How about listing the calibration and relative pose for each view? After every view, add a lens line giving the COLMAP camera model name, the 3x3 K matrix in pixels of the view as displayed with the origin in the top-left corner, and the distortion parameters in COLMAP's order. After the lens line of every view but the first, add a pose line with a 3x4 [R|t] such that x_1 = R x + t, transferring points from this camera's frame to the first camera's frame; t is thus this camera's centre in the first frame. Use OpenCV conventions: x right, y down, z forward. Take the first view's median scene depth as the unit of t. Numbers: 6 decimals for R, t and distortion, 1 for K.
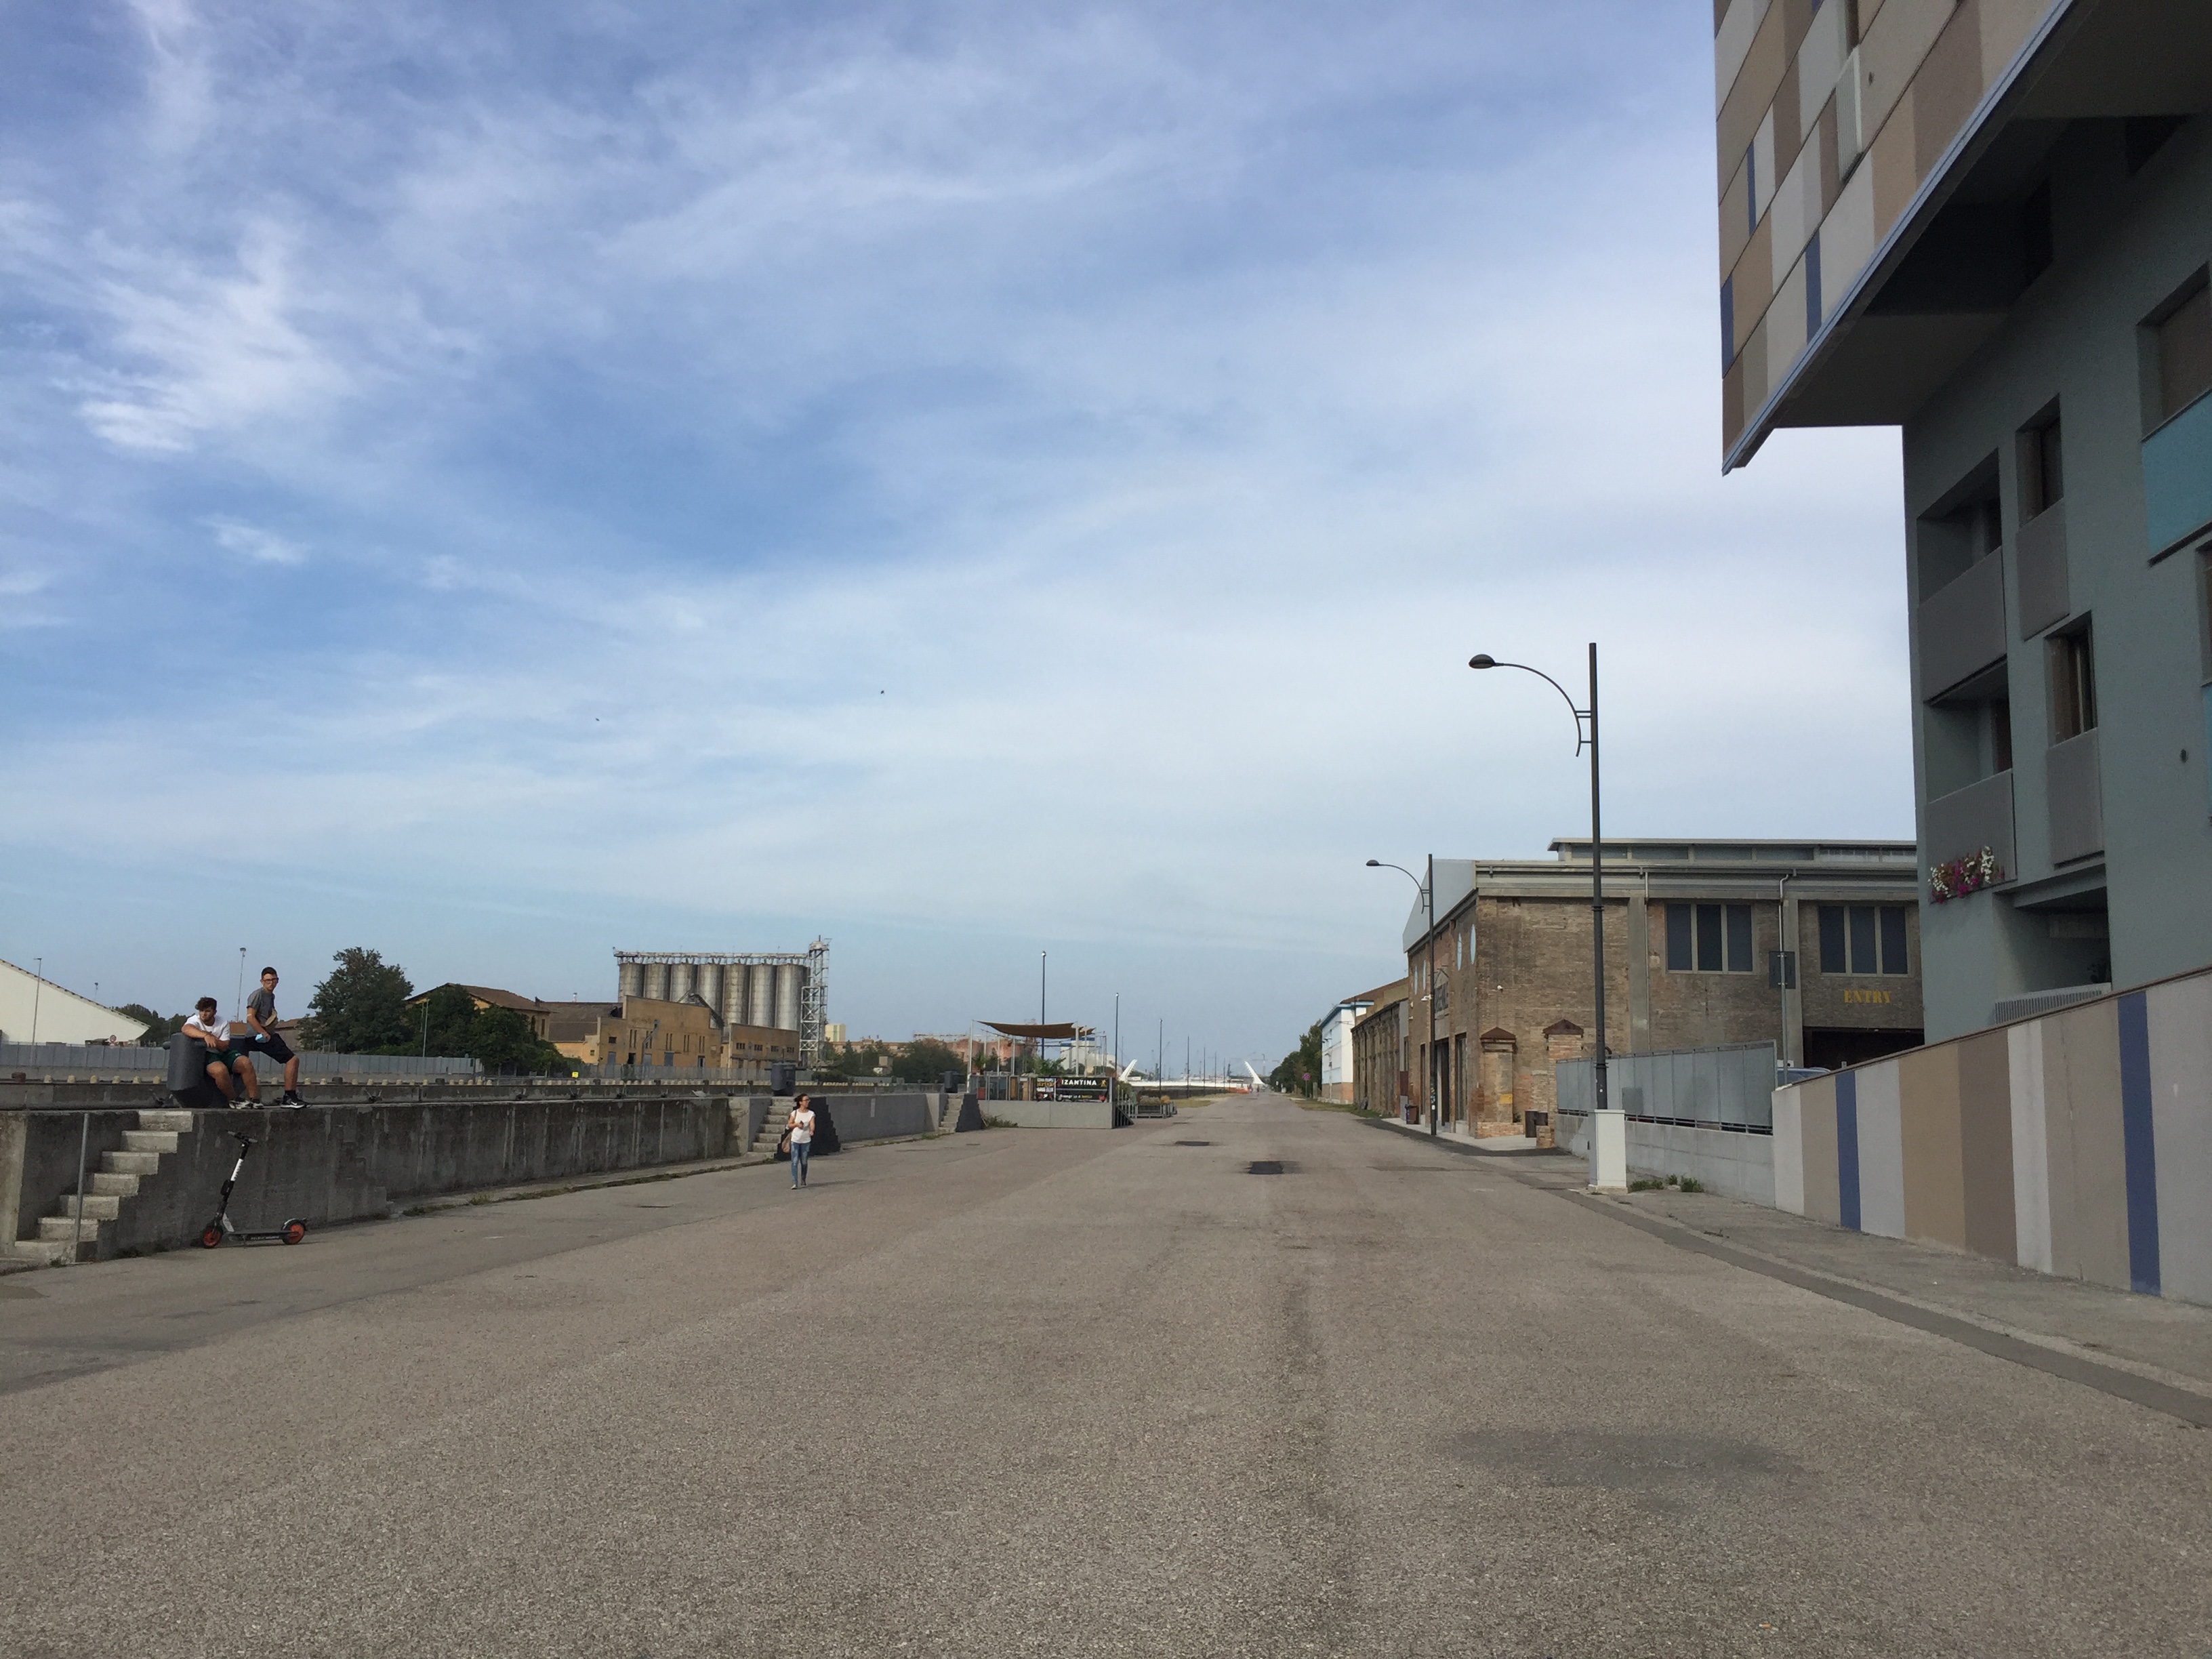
lens RADIAL K [[1868.5, 0, 1104.4], [0, 1868.5, 837.5], [0, 0, 1]] dist [0.019092, 0.009295]
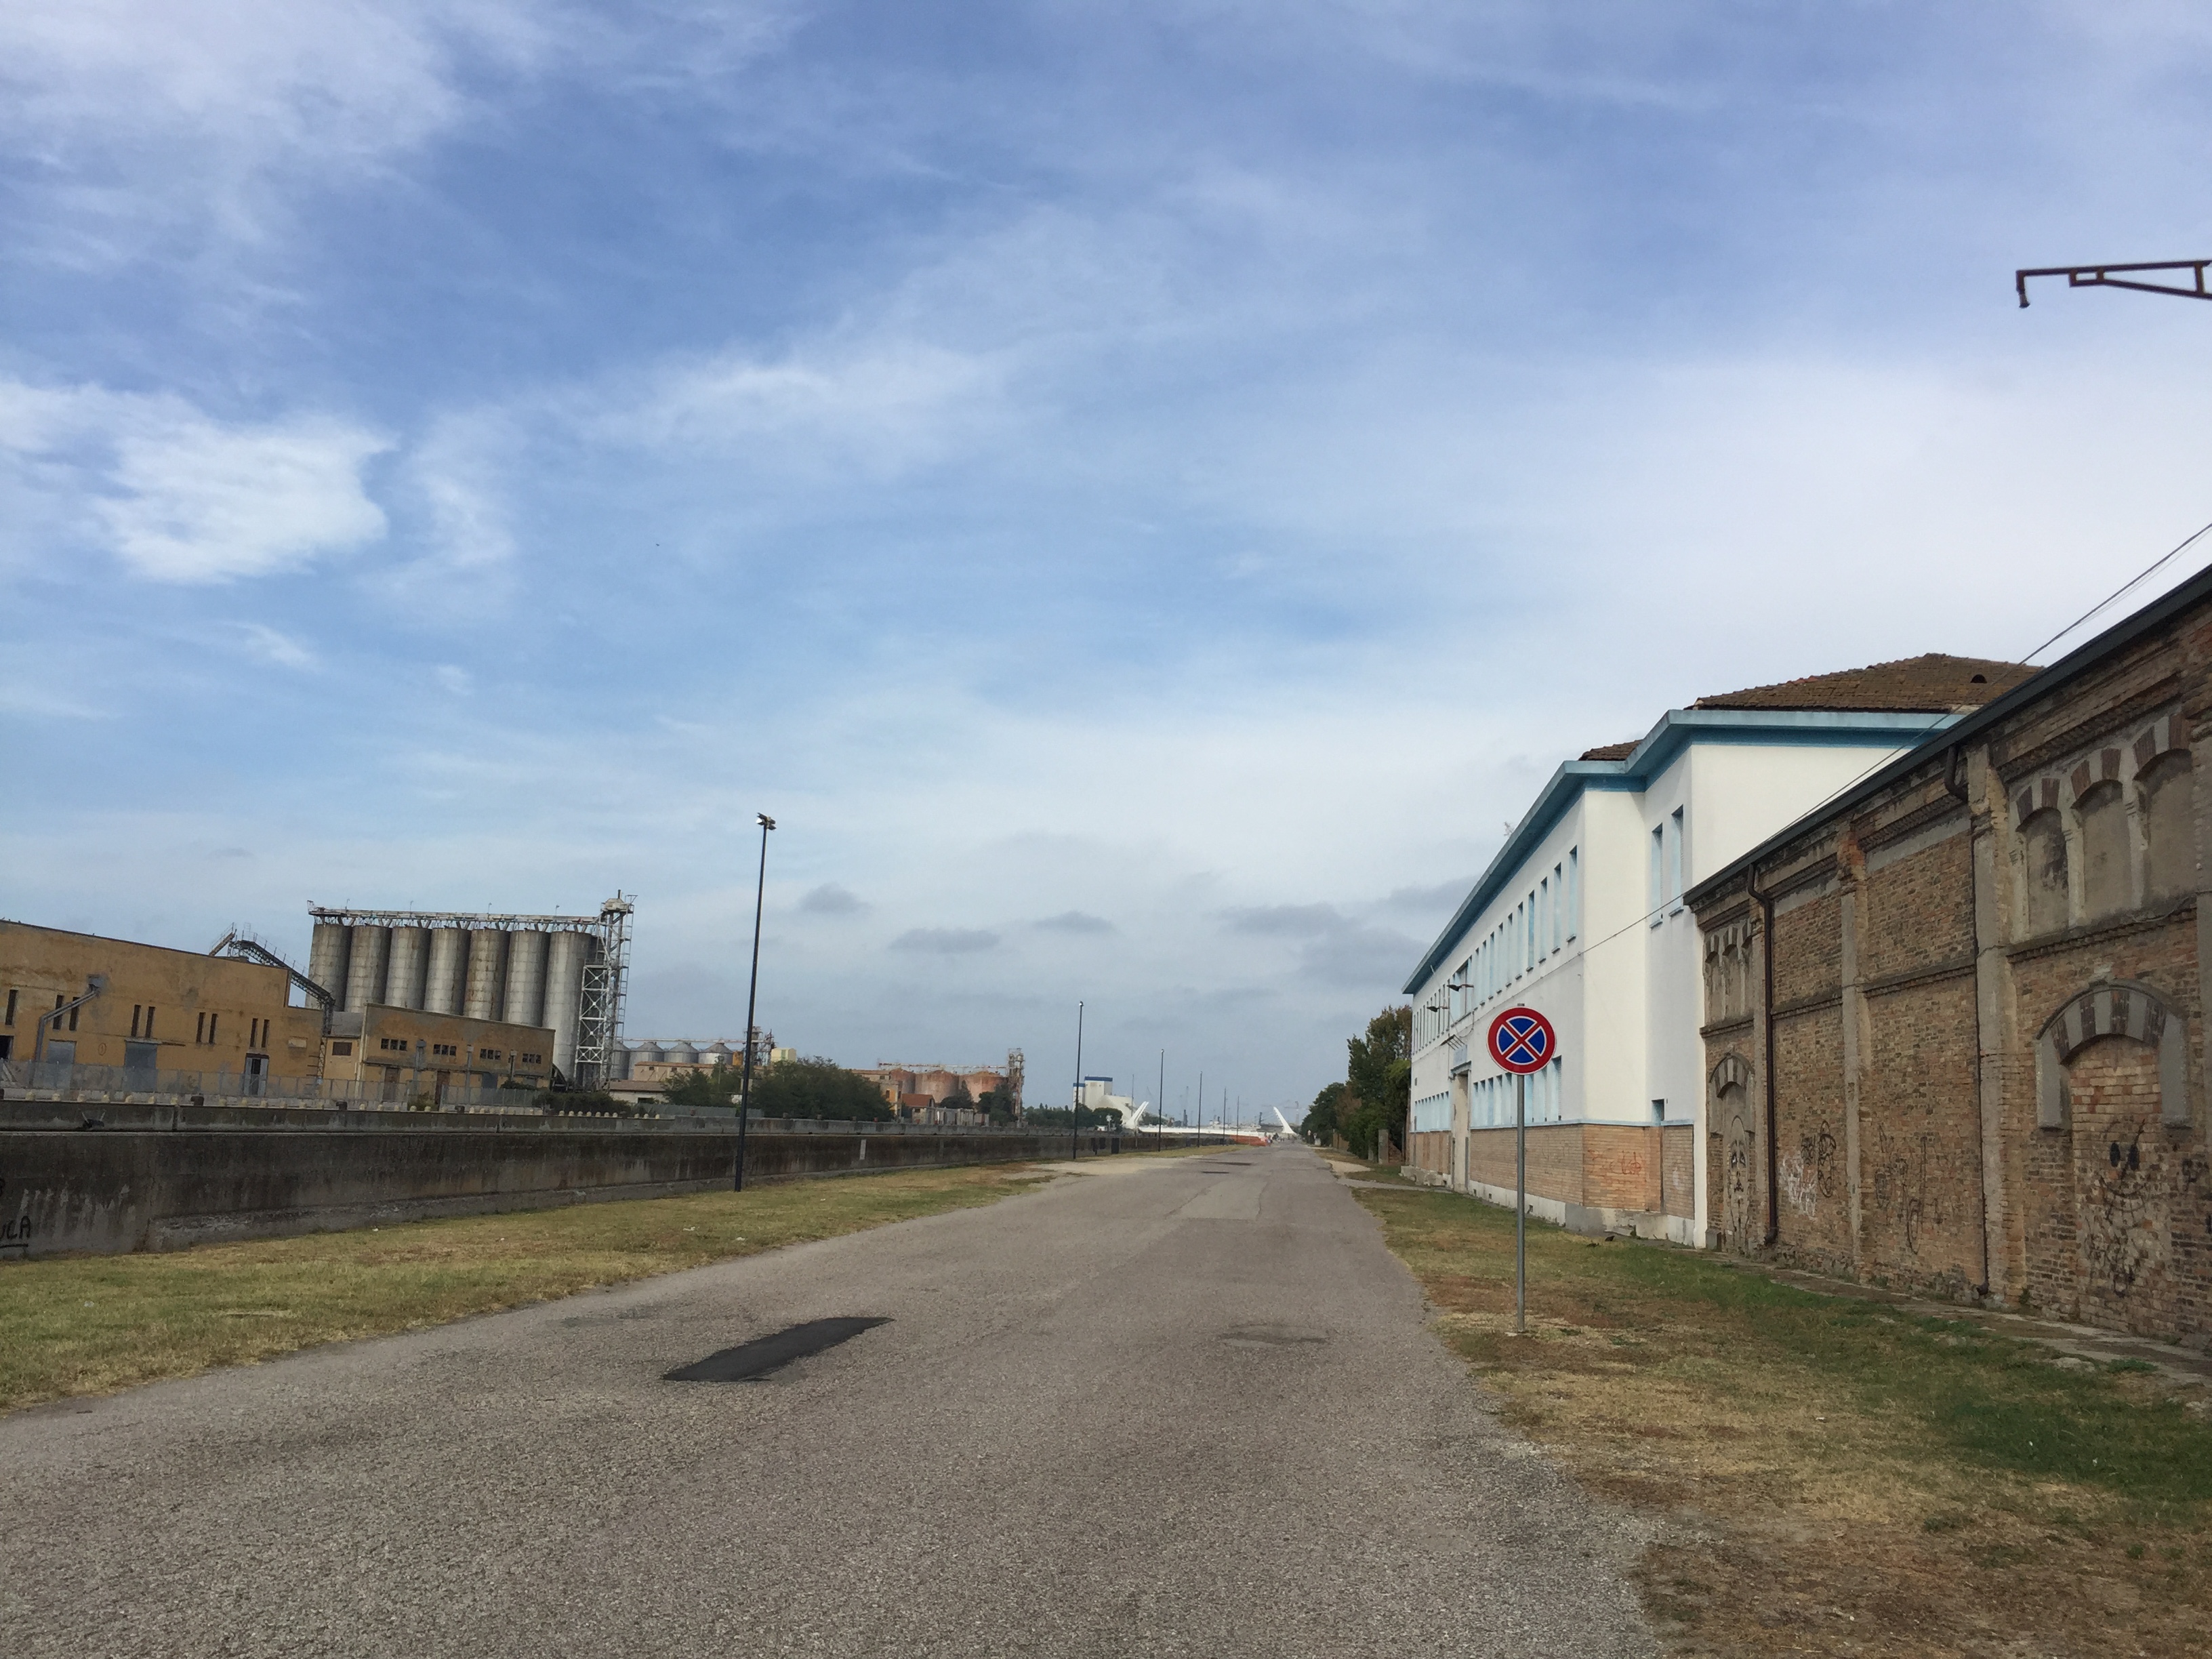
lens RADIAL K [[1868.5, 0, 1107.9], [0, 1868.5, 822.0], [0, 0, 1]] dist [0.019092, 0.009295]
pose [[0.999516, 0.023634, -0.020209, 0.033239], [-0.024268, 0.999202, -0.031711, 0.045303], [0.019444, 0.032186, 0.999293, 0.342156]]
